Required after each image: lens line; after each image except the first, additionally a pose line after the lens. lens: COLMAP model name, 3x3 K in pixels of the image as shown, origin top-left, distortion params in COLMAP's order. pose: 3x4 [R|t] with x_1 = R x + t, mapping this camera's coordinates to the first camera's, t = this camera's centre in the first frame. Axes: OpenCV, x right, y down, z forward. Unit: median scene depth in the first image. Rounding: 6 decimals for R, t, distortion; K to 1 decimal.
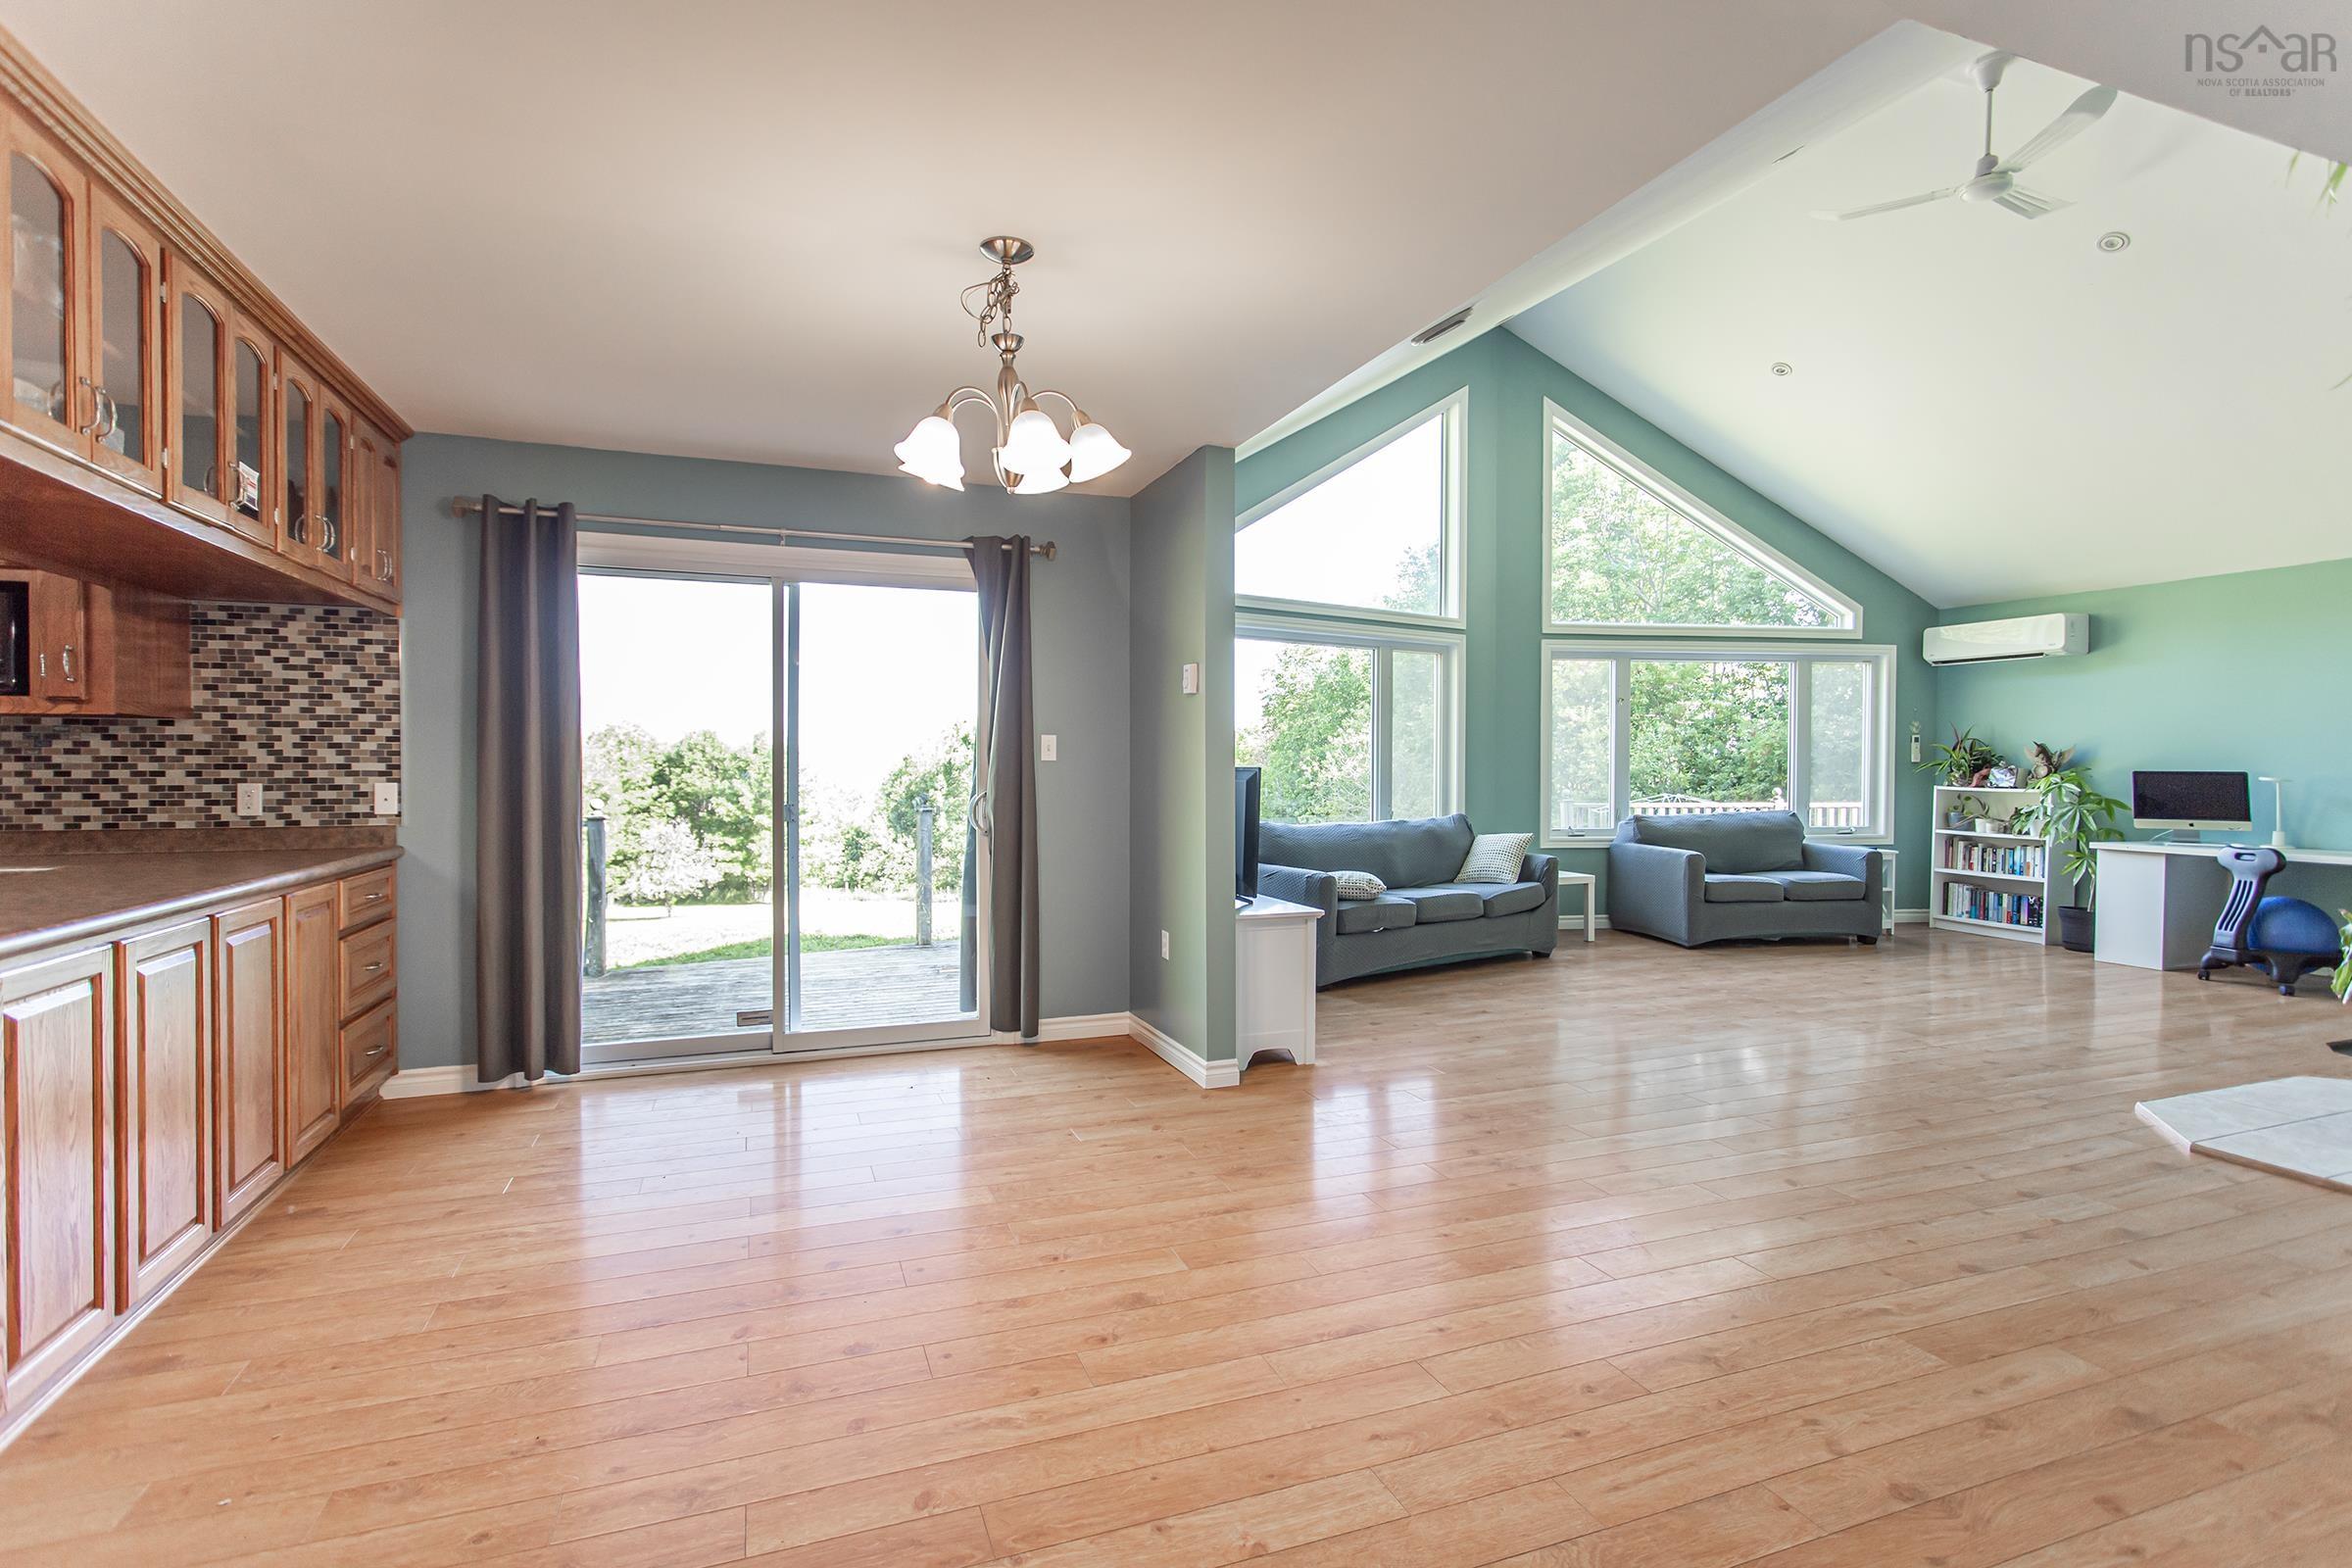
lens RADIAL K [[1132.1, 0, 1169.7], [0, 1132.1, 776.9], [0, 0, 1]] dist [-0.000776, 0.004141]
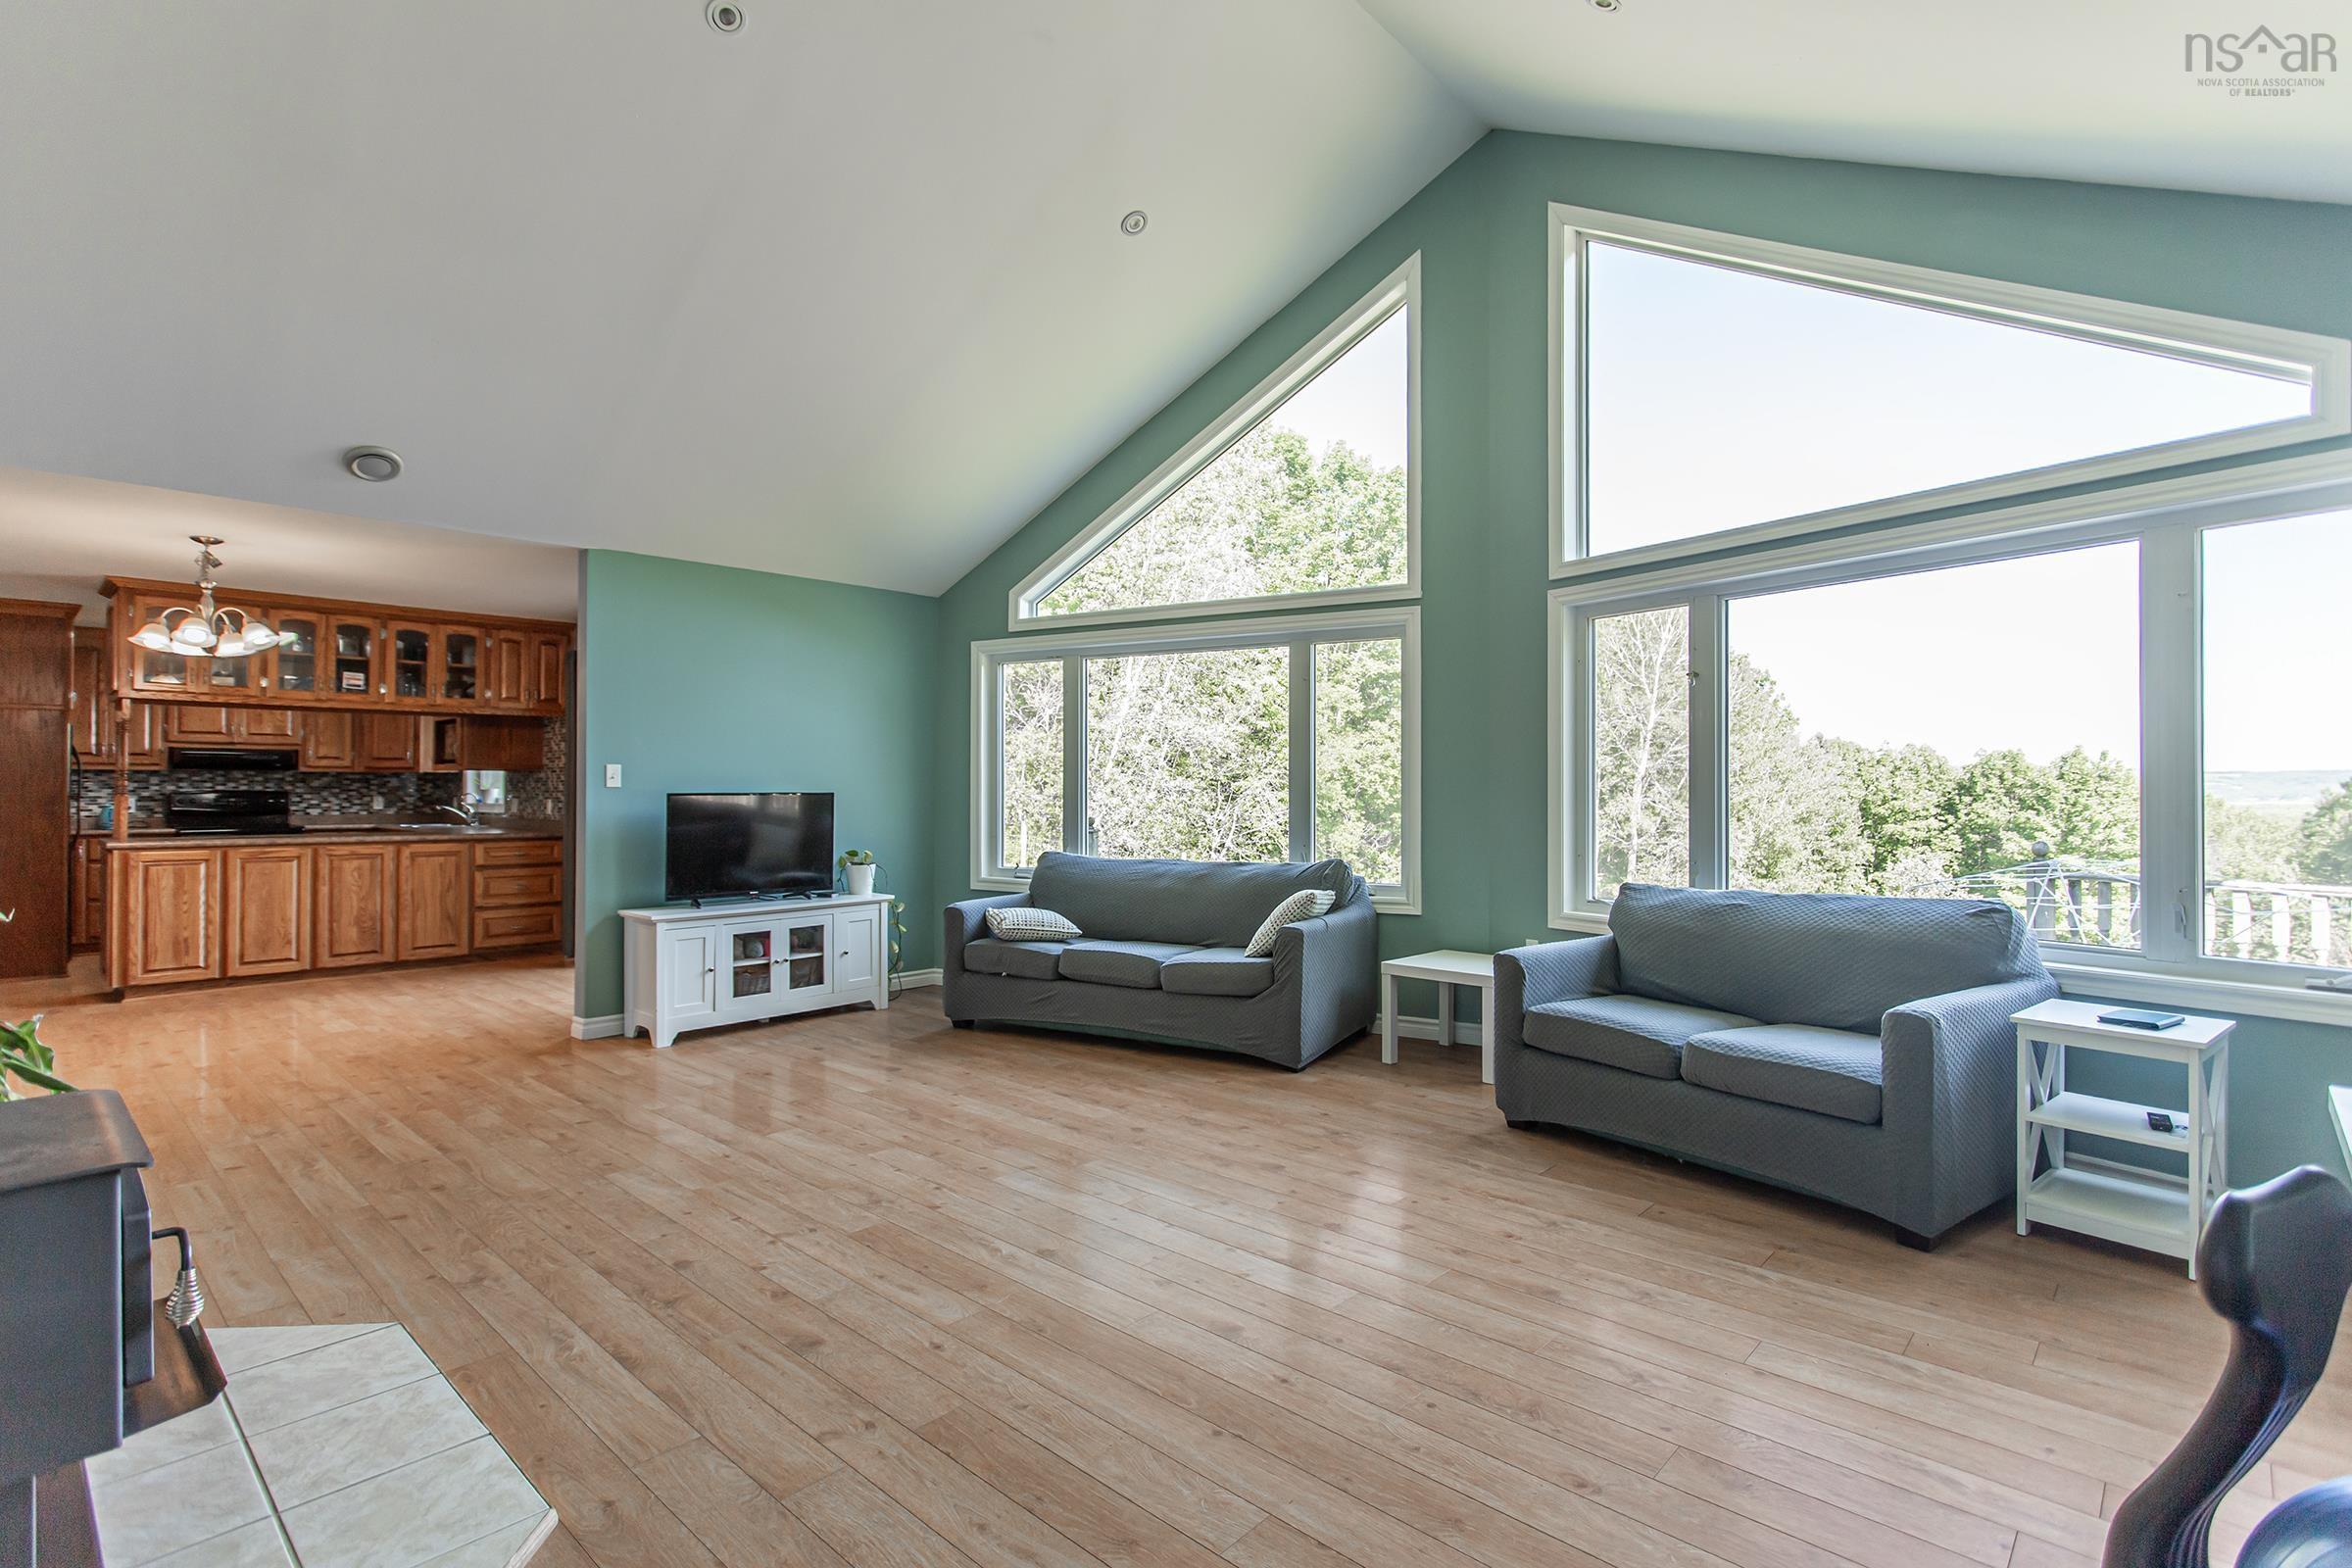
lens RADIAL K [[1132.1, 0, 1177.9], [0, 1132.1, 782.9], [0, 0, 1]] dist [-0.000776, 0.004141]
pose [[0.438430, -0.005843, -0.898747, 1.662151], [-0.011485, 0.999861, -0.012103, -0.013189], [0.898692, 0.015628, 0.438301, 1.138952]]
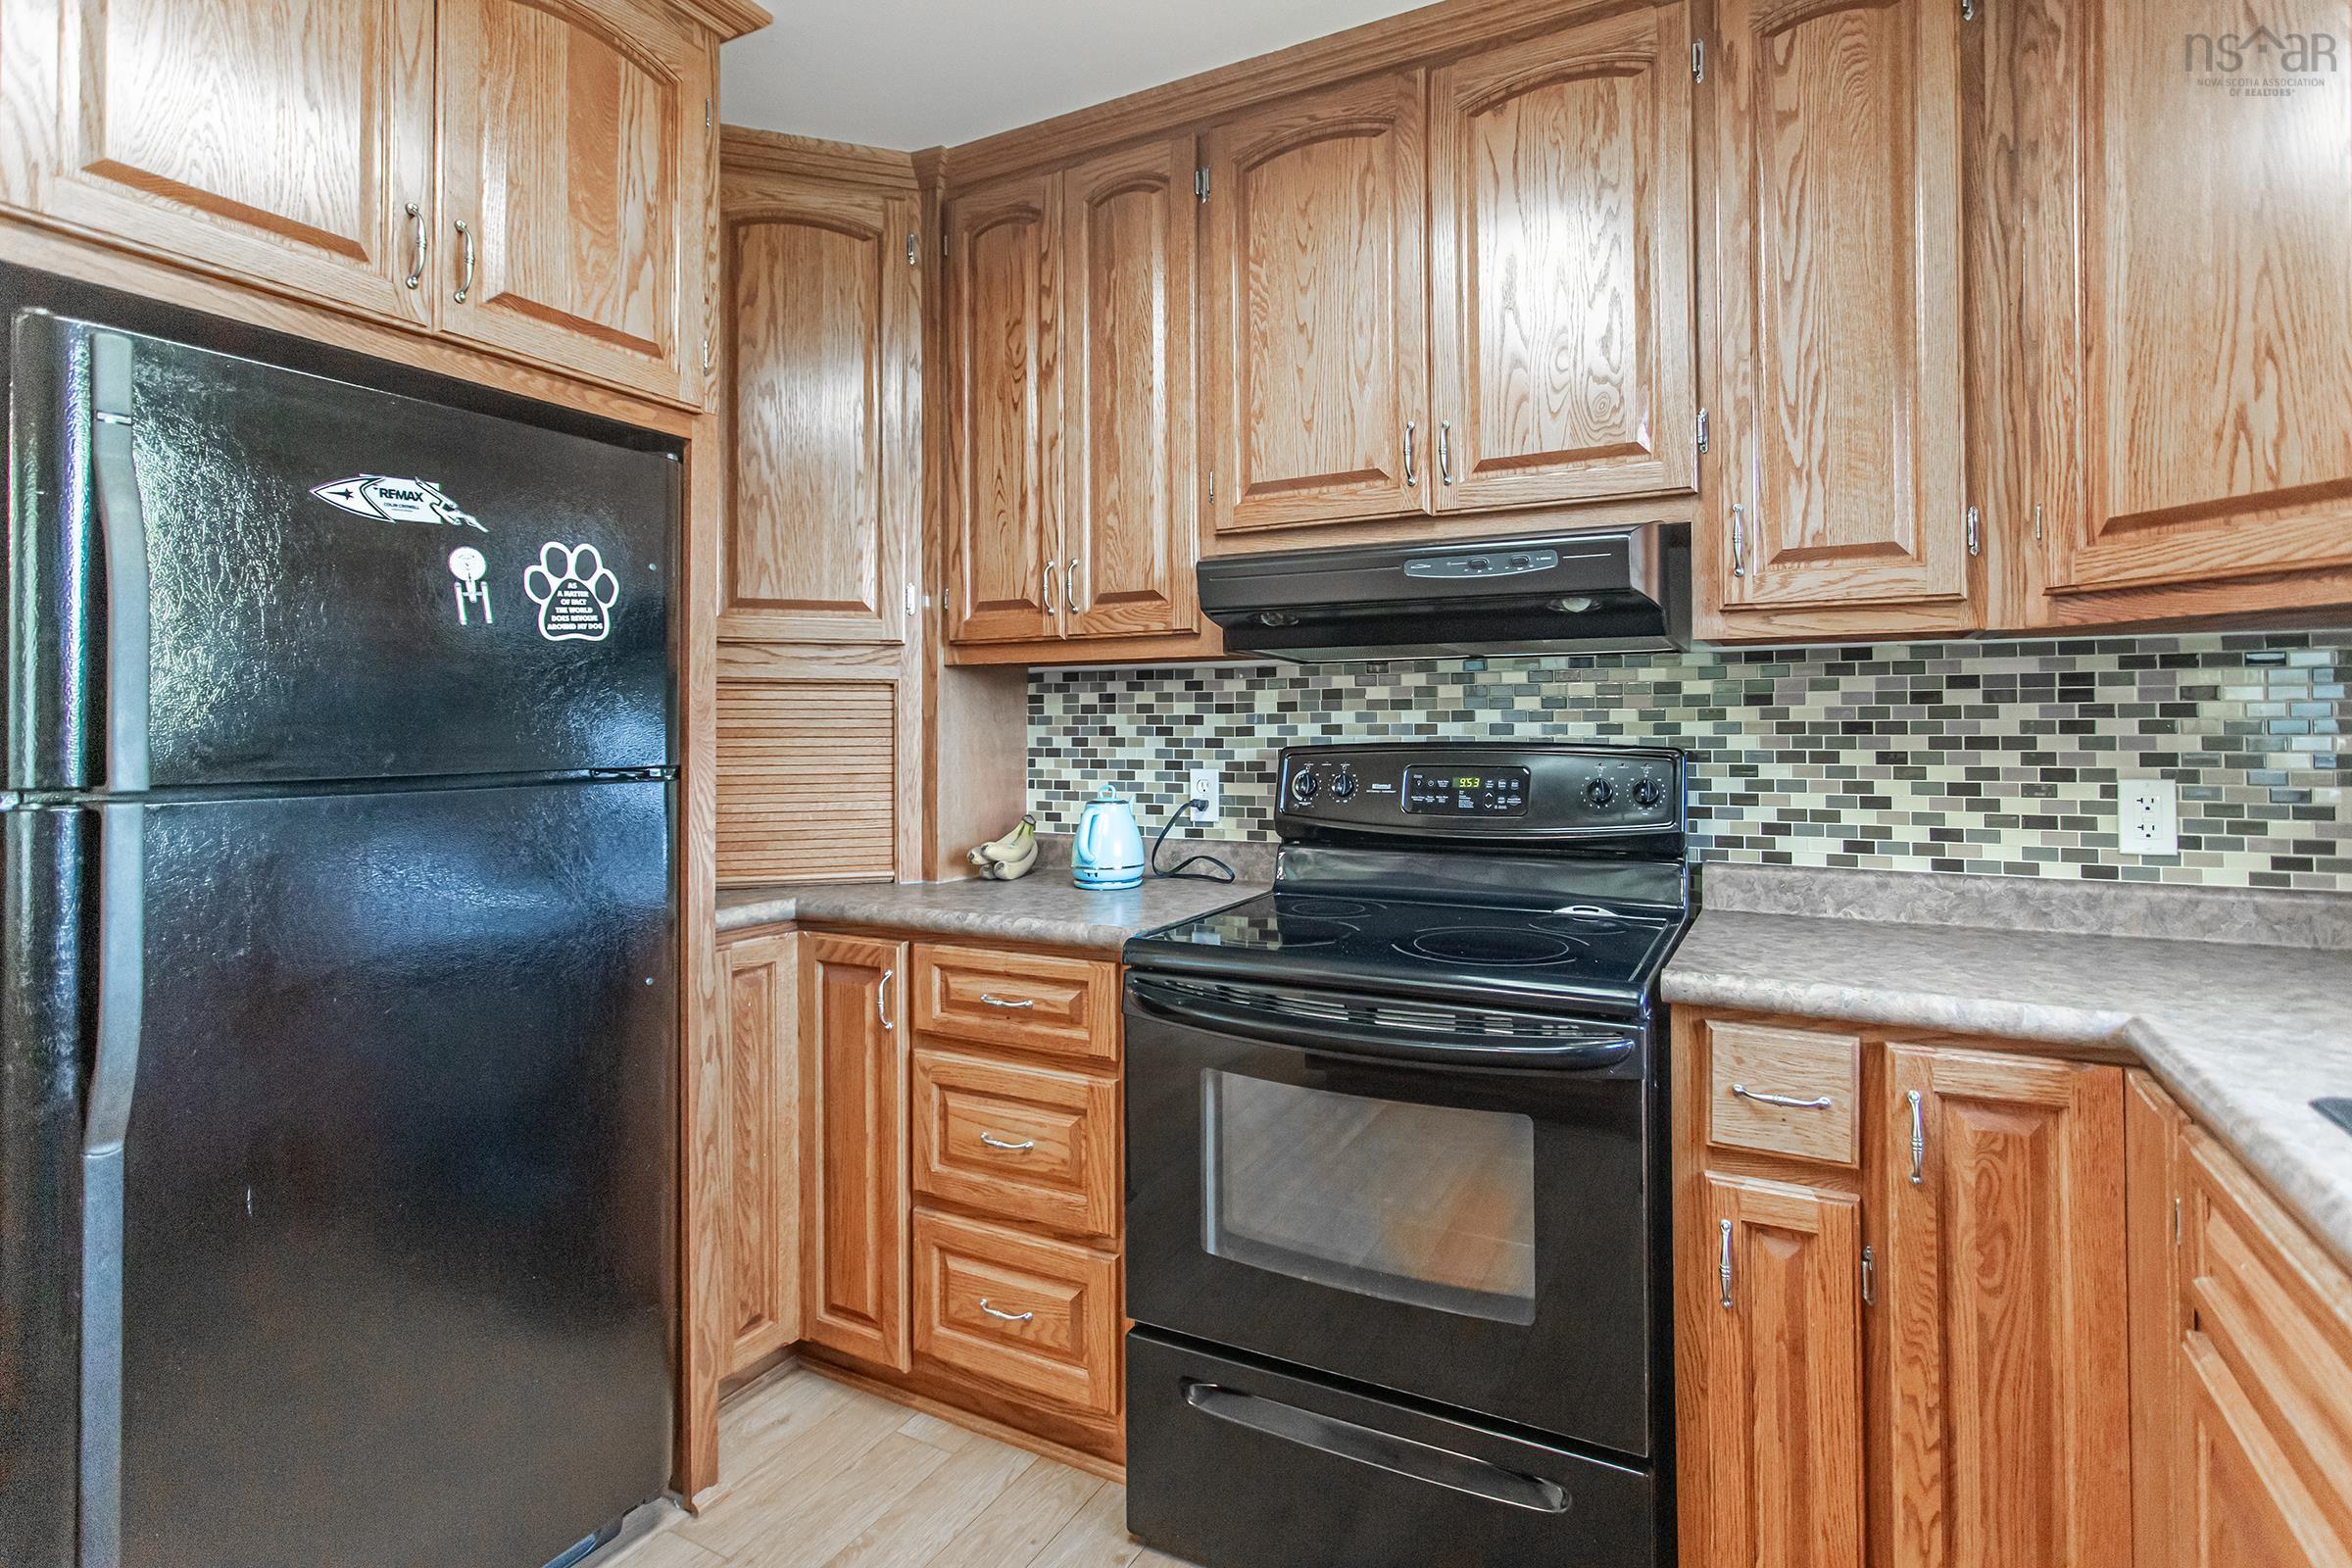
lens RADIAL K [[1132.1, 0, 1261.7], [0, 1132.1, 706.8], [0, 0, 1]] dist [-0.000776, 0.004141]
pose [[-0.739069, -0.013334, -0.673498, -0.906888], [-0.007322, 0.999904, -0.011762, -0.012534], [0.673590, -0.003762, -0.739096, 0.727700]]
